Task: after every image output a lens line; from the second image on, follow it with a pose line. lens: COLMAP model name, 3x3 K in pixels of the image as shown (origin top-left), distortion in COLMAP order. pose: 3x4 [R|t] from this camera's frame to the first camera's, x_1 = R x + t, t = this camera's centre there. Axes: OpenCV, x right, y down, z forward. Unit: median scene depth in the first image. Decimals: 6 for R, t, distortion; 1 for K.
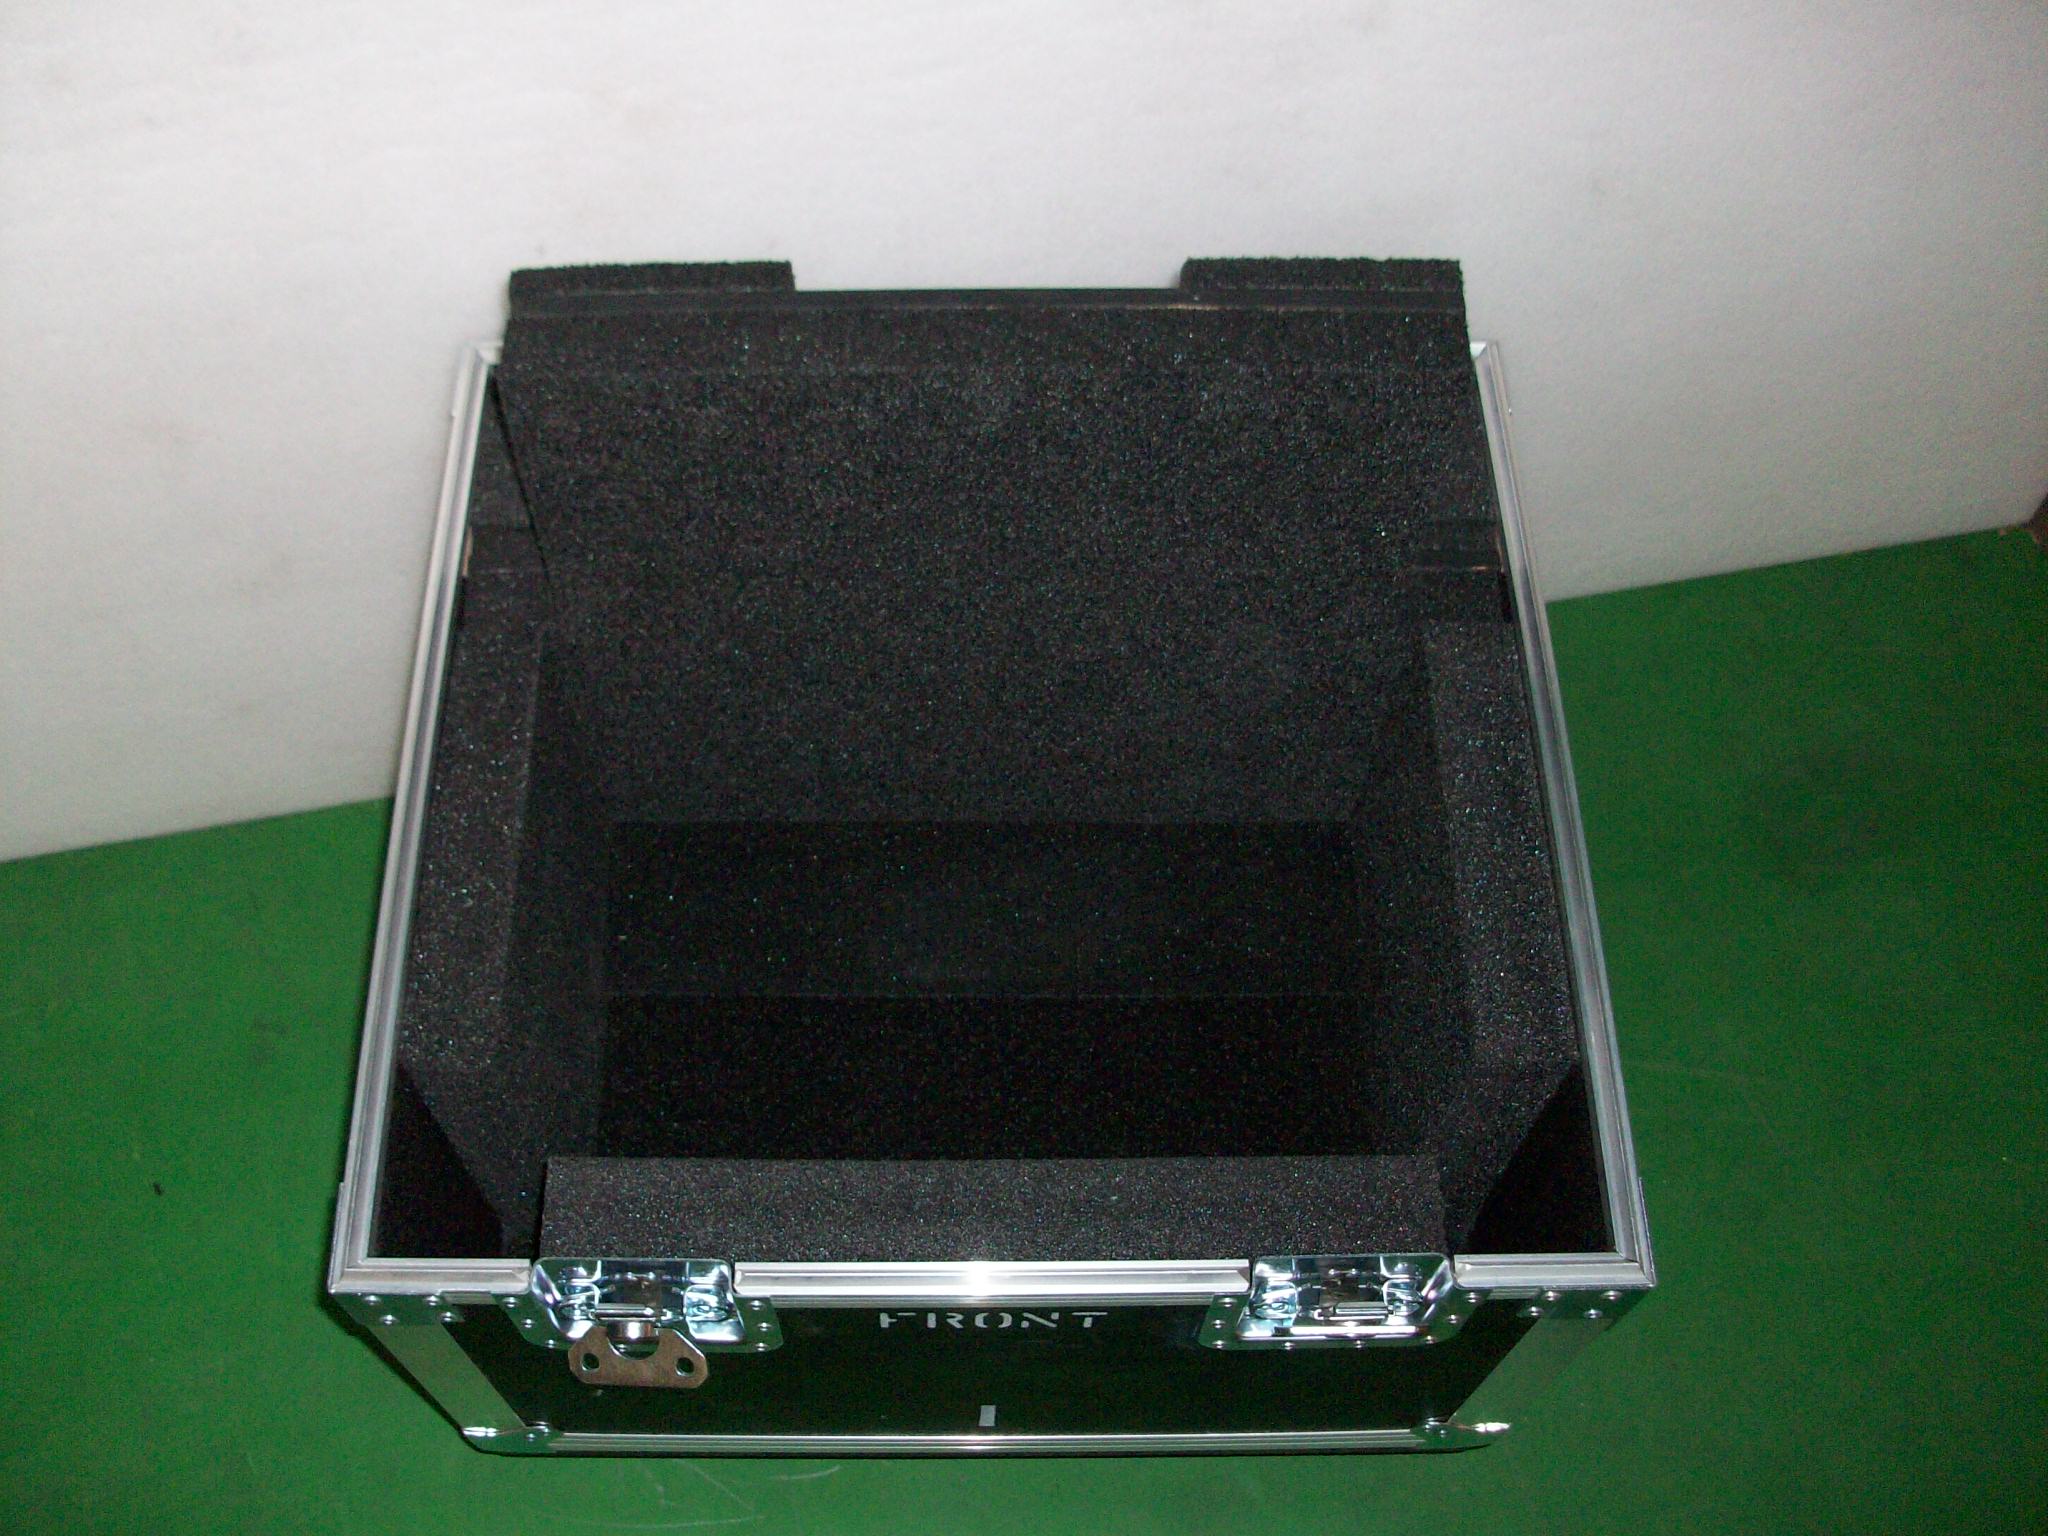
lens RADIAL K [[2126.1, 0, 961.3], [0, 2126.1, 766.6], [0, 0, 1]] dist [-0.197600, -0.003454]
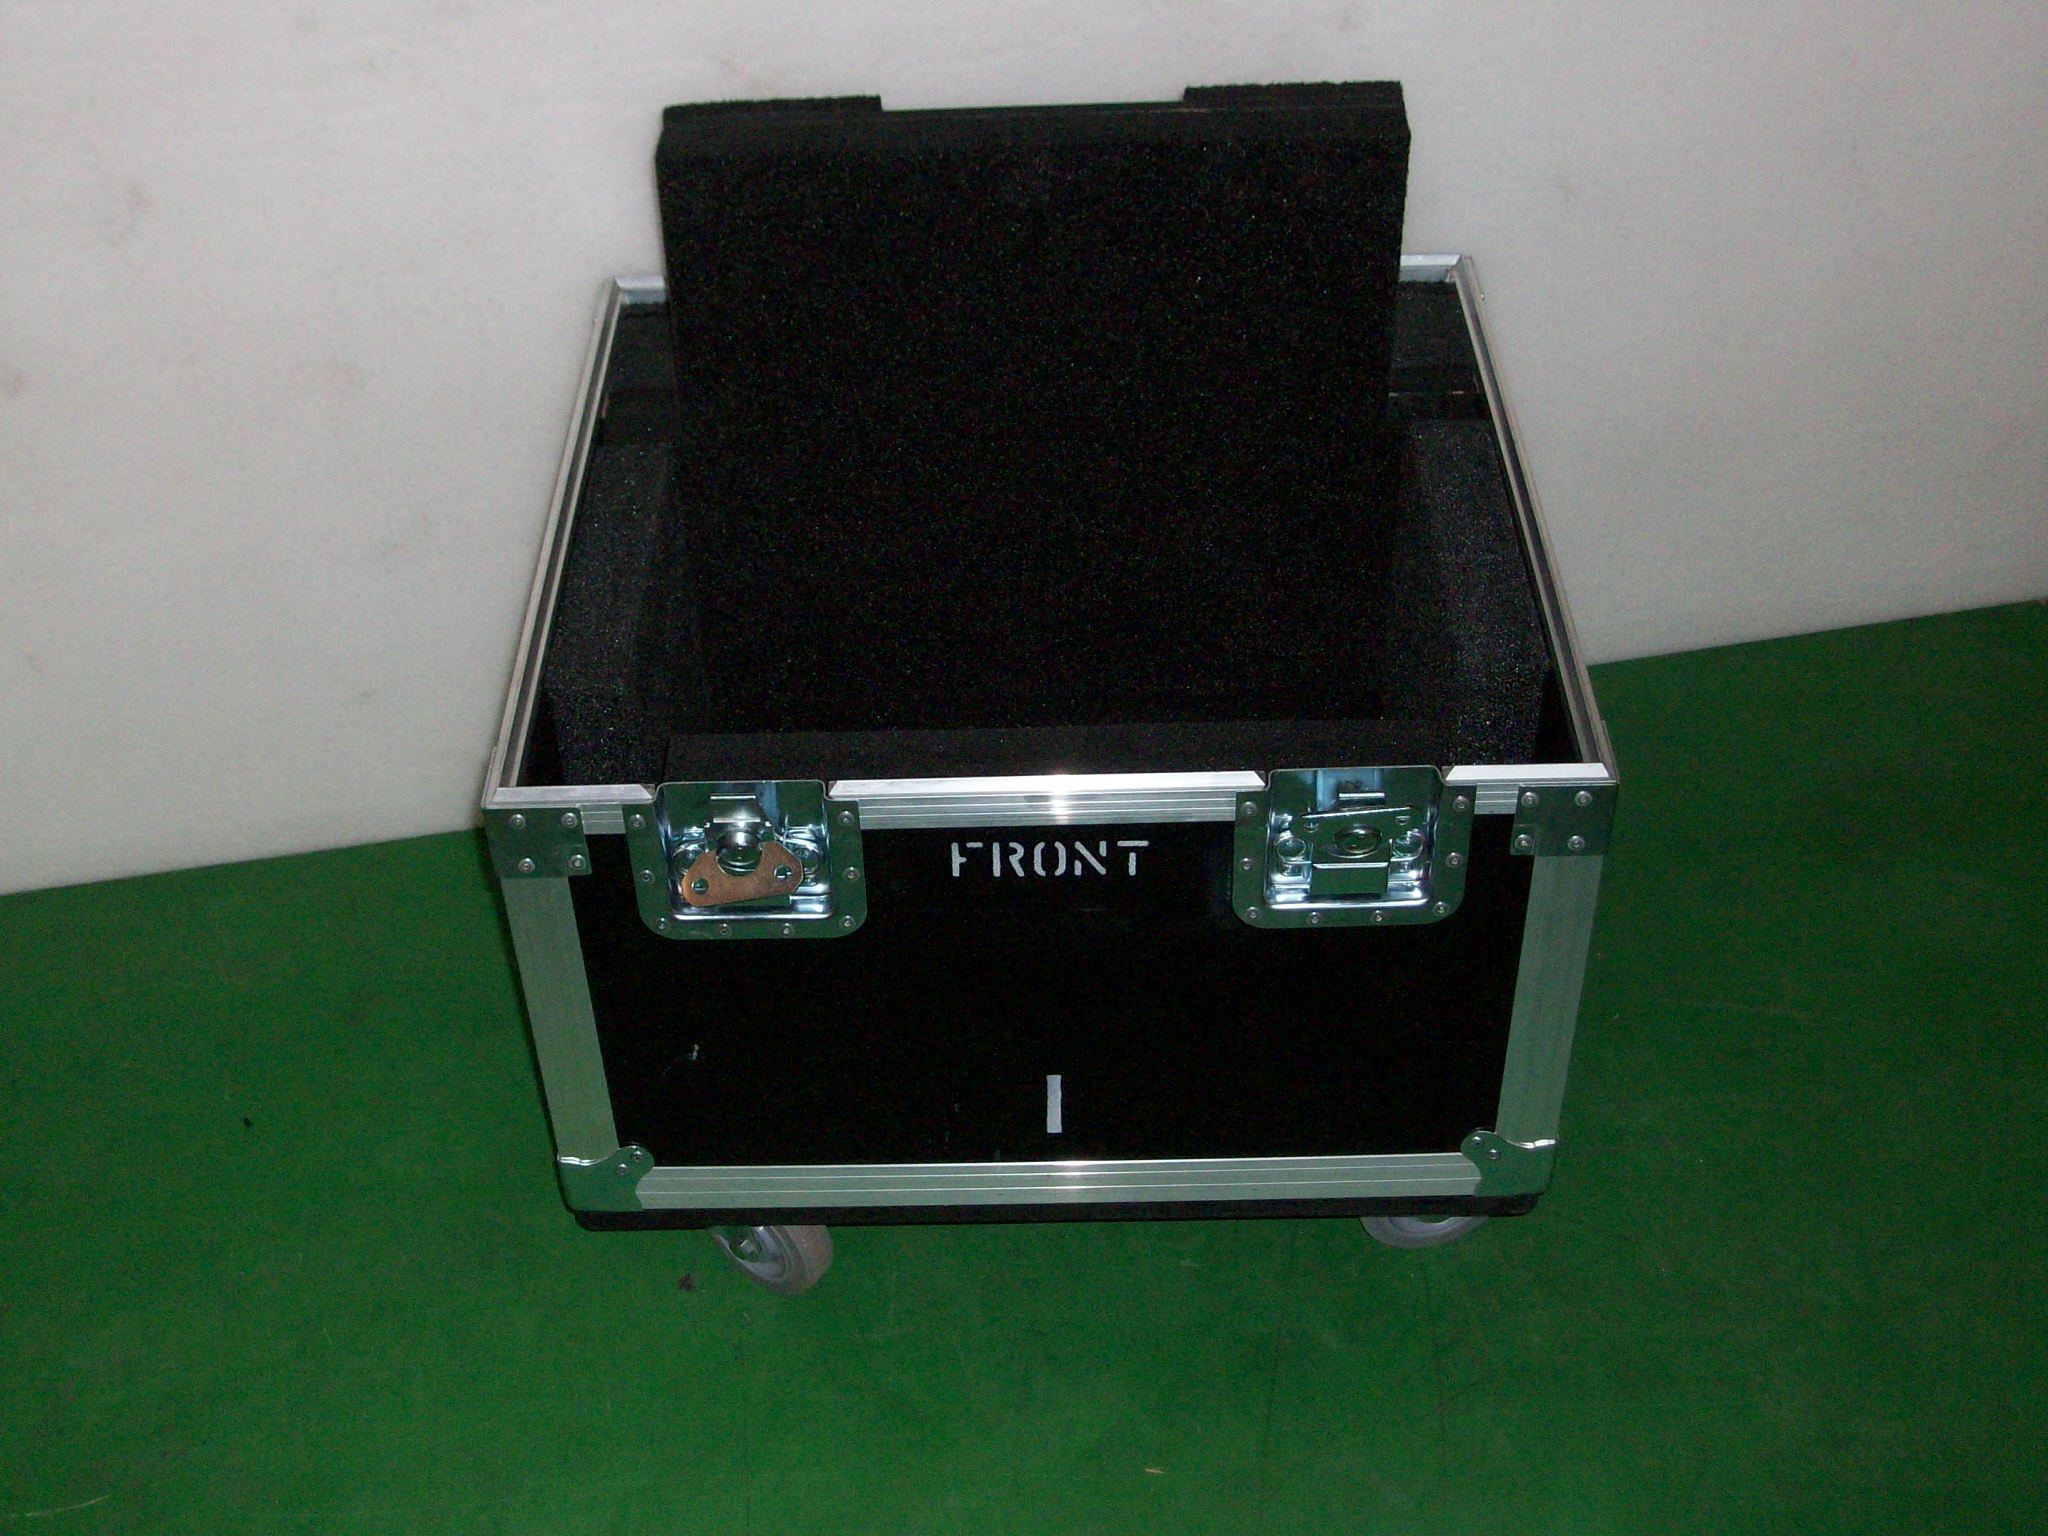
lens RADIAL K [[2542.8, 0, 1024.0], [0, 2542.8, 768.0], [0, 0, 1]] dist [-0.155361, -0.031440]
pose [[0.999716, -0.019133, -0.014181, 0.021264], [0.013468, 0.945289, -0.325955, 0.658254], [0.019641, 0.325671, 0.945279, -0.329142]]
